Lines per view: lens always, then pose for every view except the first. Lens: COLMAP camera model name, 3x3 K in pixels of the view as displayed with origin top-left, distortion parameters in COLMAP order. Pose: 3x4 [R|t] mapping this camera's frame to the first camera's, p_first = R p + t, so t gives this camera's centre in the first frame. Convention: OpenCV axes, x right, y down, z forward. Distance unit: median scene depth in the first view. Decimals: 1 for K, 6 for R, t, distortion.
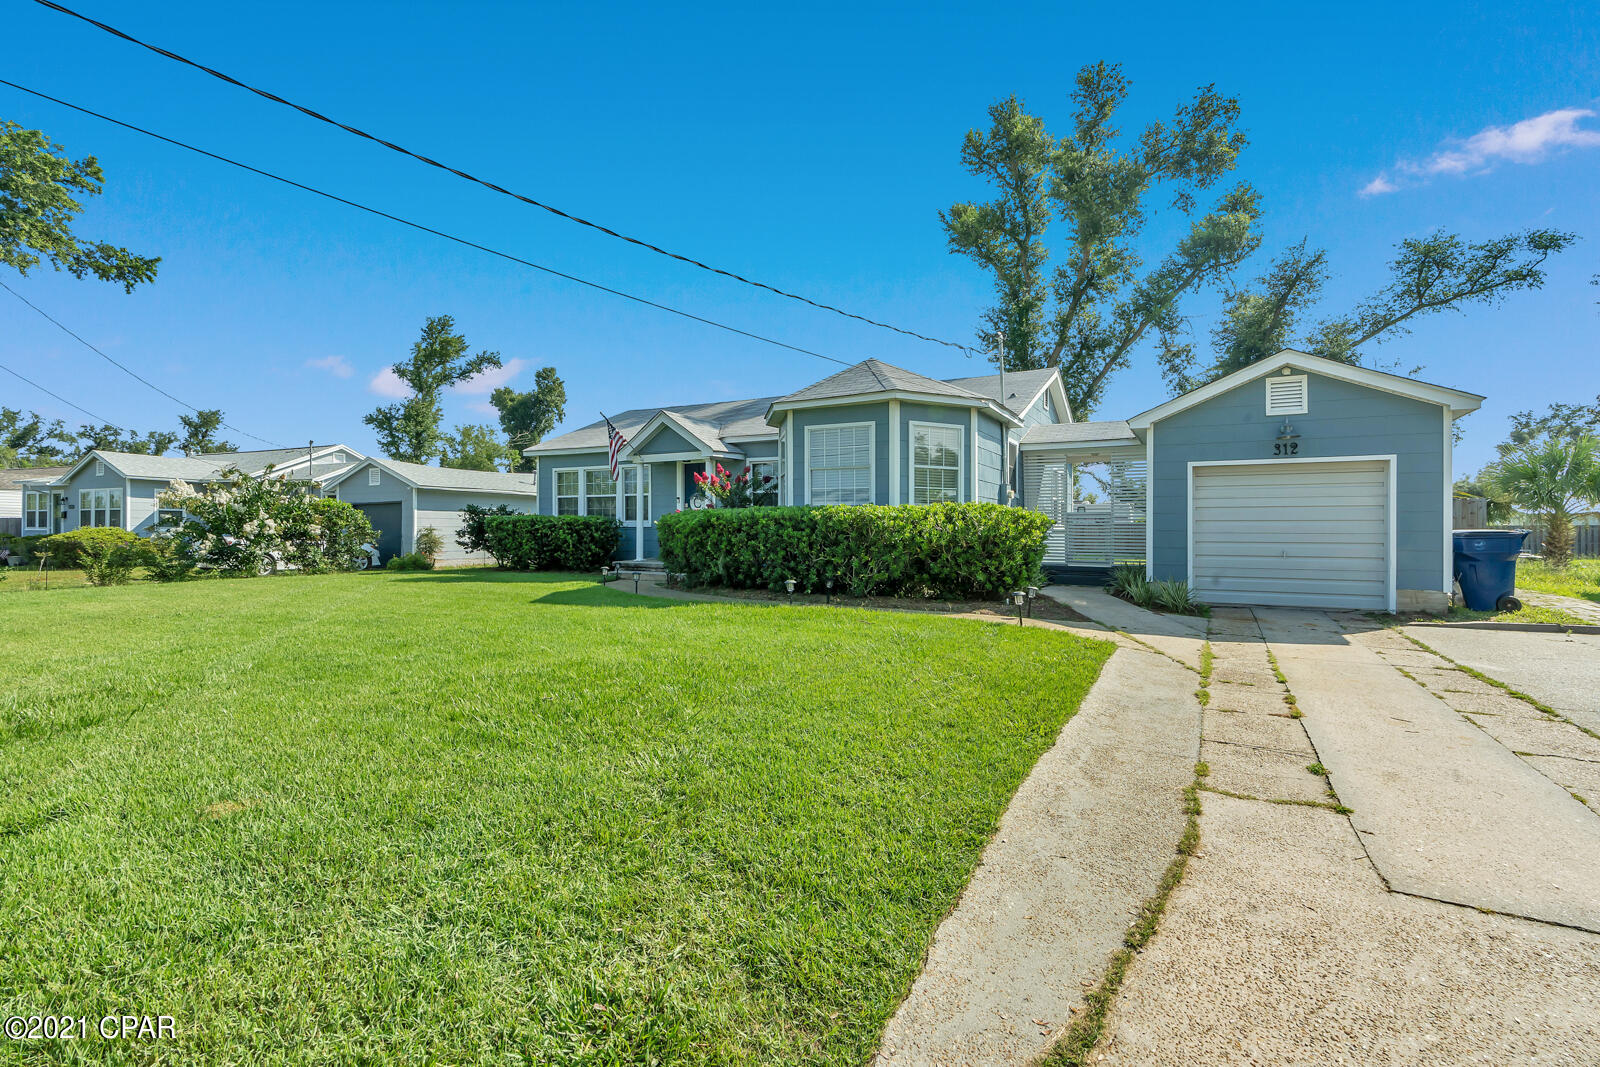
lens RADIAL K [[731.8, 0, 804.5], [0, 731.8, 529.5], [0, 0, 1]] dist [0.000825, 0.000402]
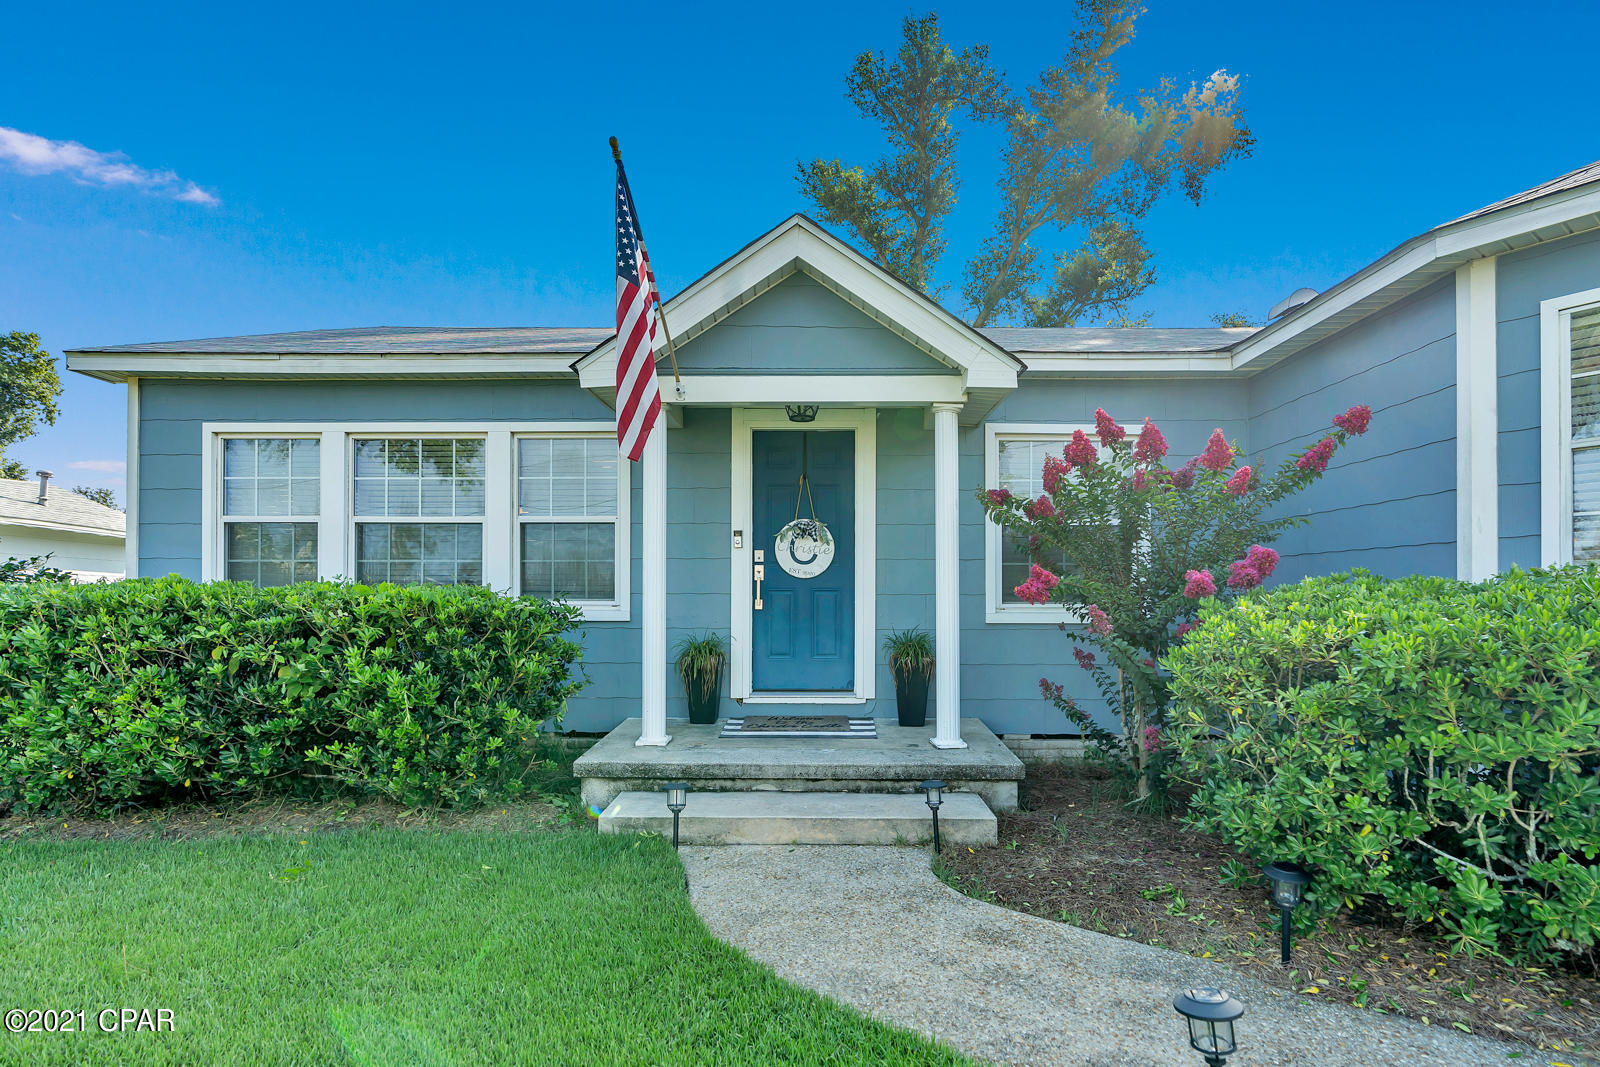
lens RADIAL K [[750.3, 0, 825.0], [0, 750.3, 594.4], [0, 0, 1]] dist [-0.003432, 0.000286]
pose [[0.879687, -0.001141, 0.475552, -0.252510], [0.000673, 0.999999, 0.001155, -0.013412], [-0.475553, -0.000696, 0.879687, 0.581421]]
